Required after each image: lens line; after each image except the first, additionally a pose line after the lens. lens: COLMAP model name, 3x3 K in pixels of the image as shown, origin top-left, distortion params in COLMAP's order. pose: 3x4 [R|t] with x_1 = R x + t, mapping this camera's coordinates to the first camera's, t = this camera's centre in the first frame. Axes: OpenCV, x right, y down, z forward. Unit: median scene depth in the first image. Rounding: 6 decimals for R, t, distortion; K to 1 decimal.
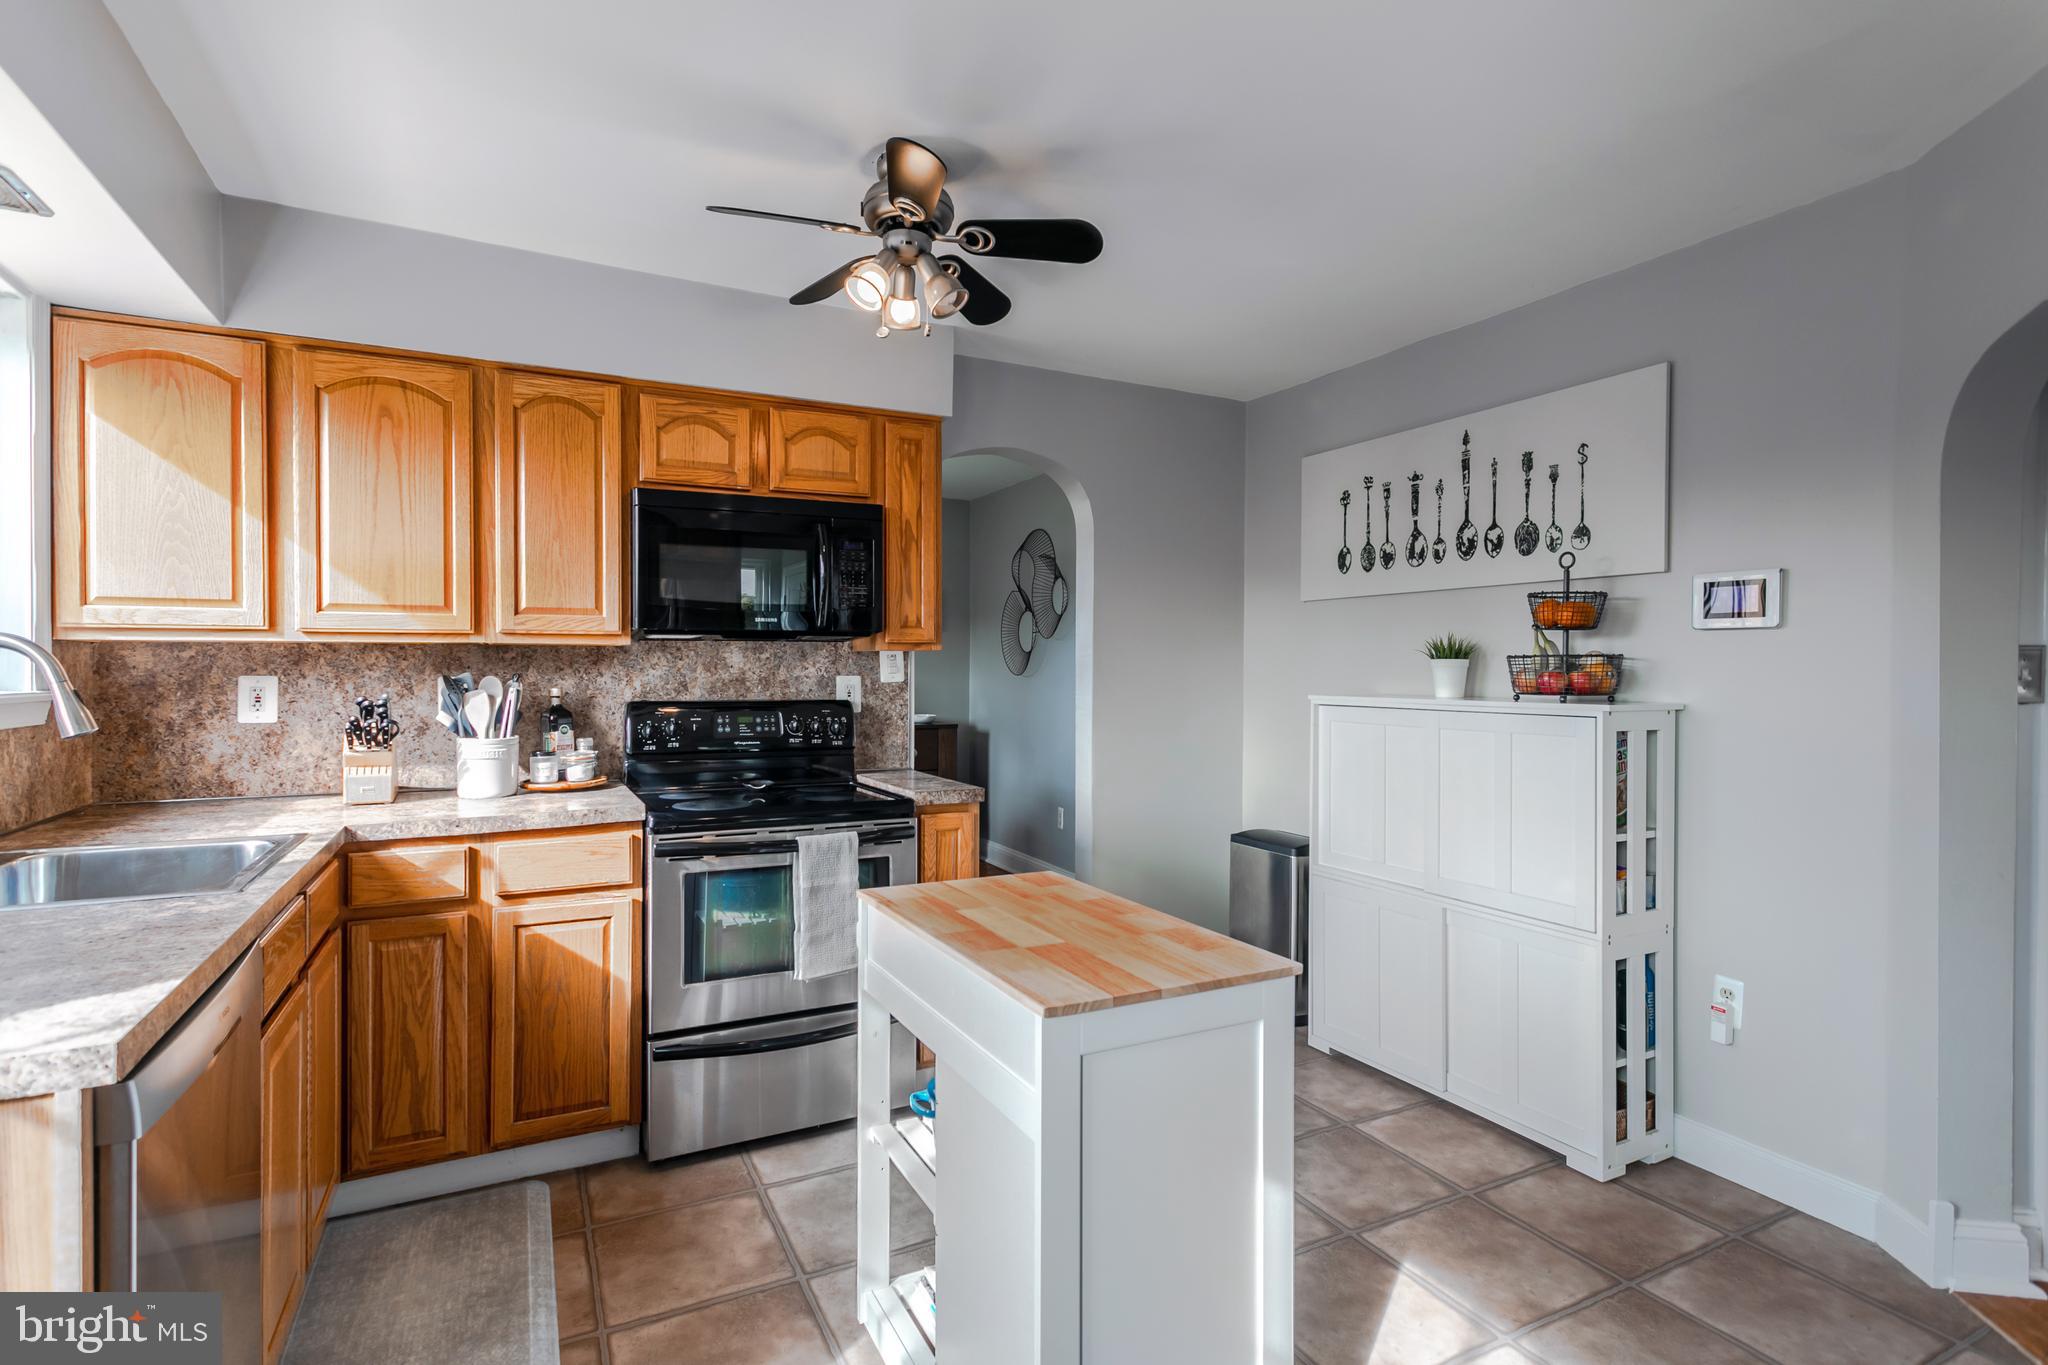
lens RADIAL K [[991.5, 0, 1081.9], [0, 991.5, 673.4], [0, 0, 1]] dist [0.007422, -0.001958]
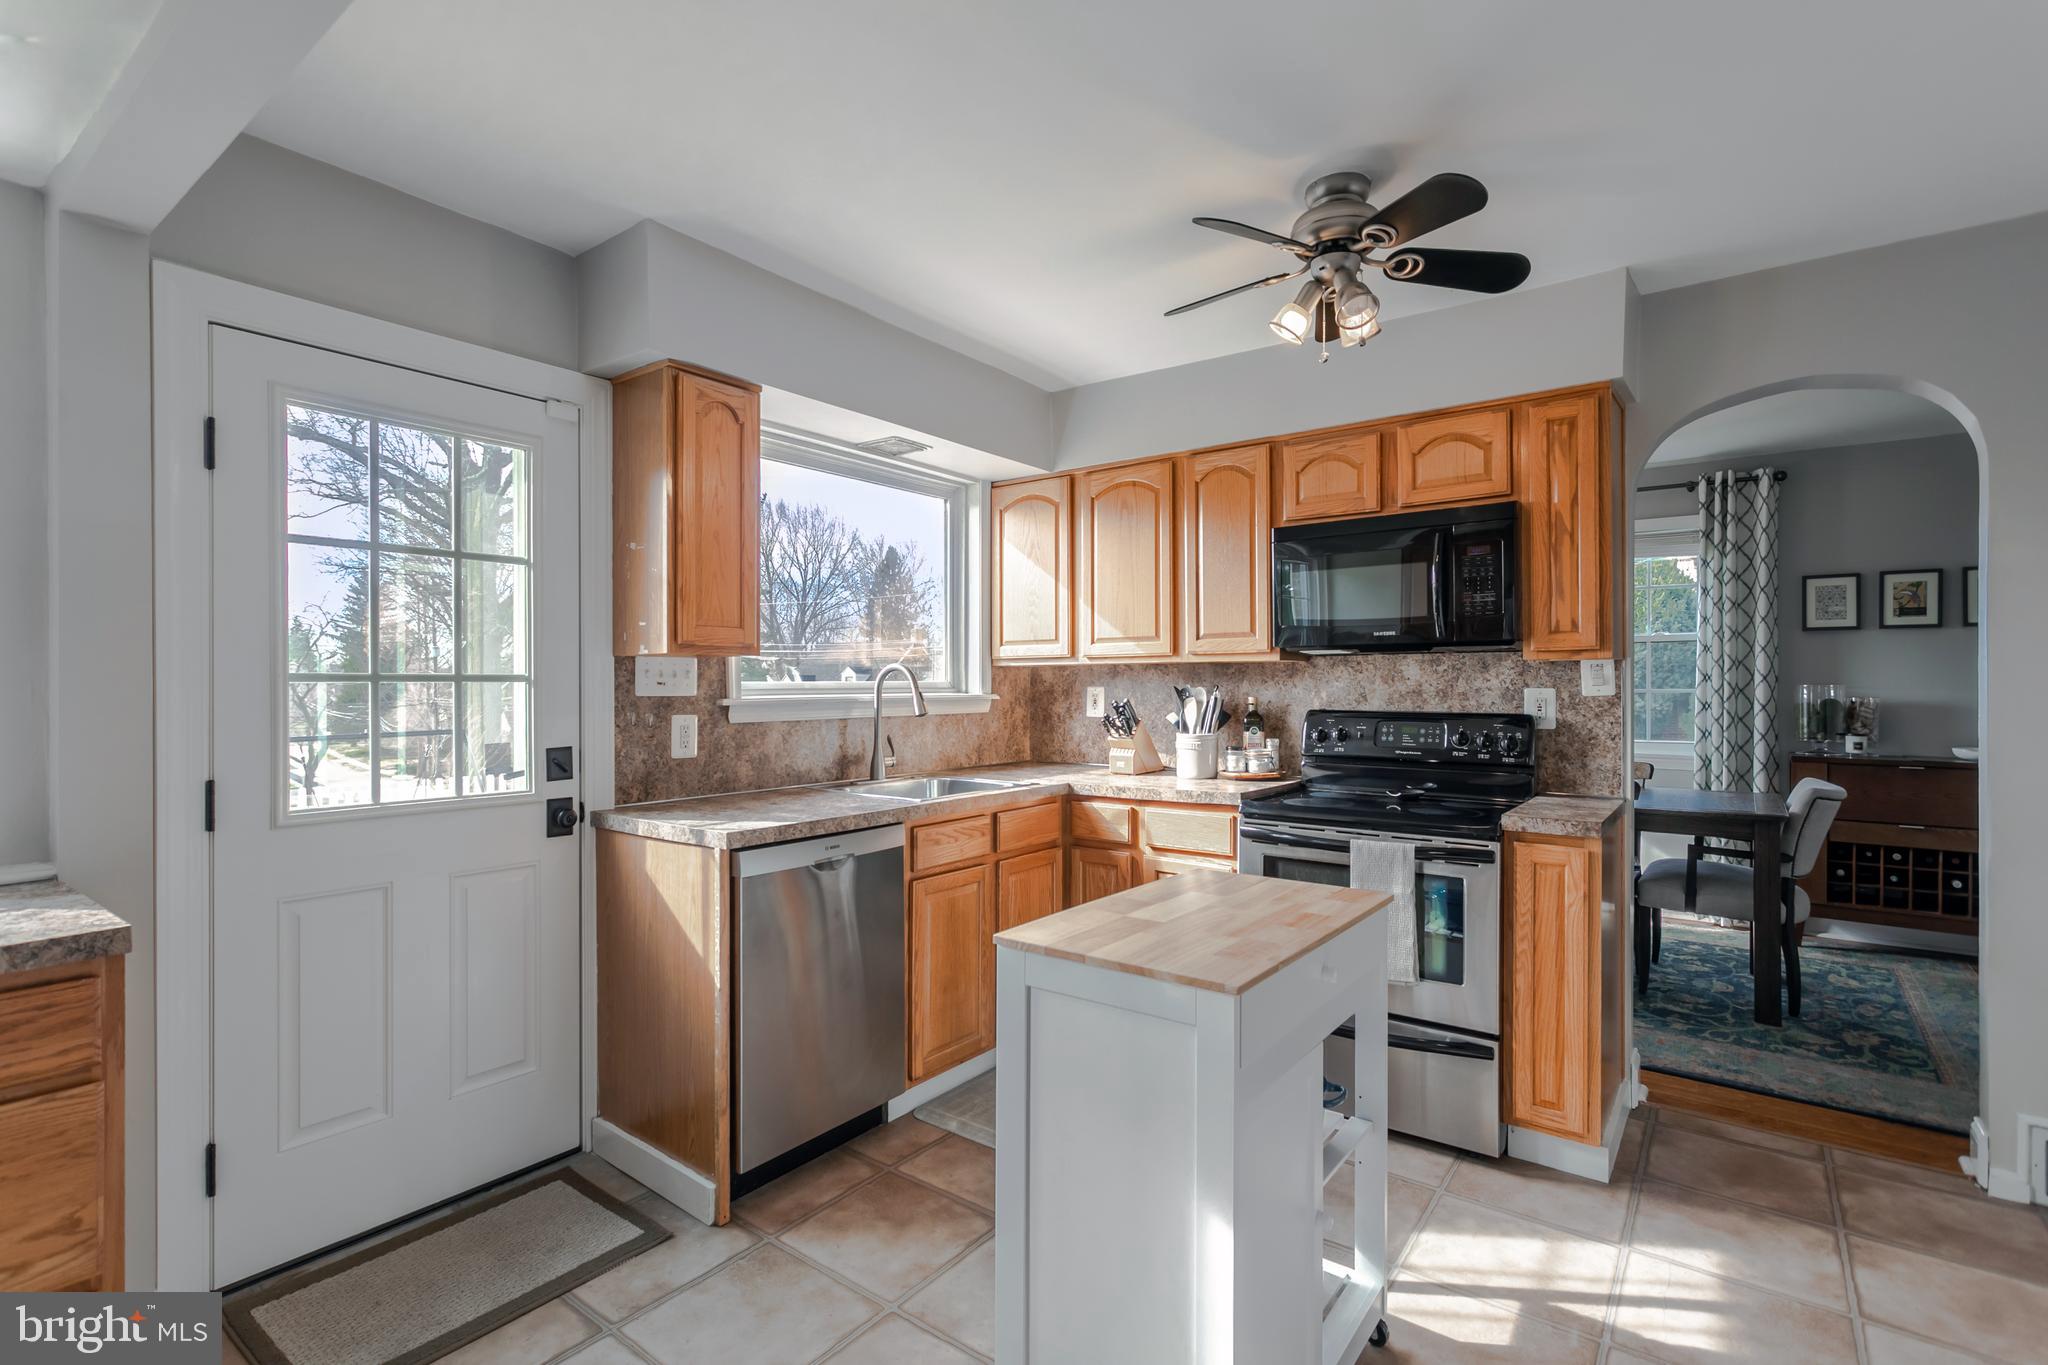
lens RADIAL K [[991.5, 0, 958.5], [0, 991.5, 679.6], [0, 0, 1]] dist [0.007422, -0.001958]
pose [[0.394760, -0.005641, -0.918767, 0.495024], [-0.003839, 0.999962, -0.007789, 0.004588], [0.918776, 0.006602, 0.394724, 0.188624]]
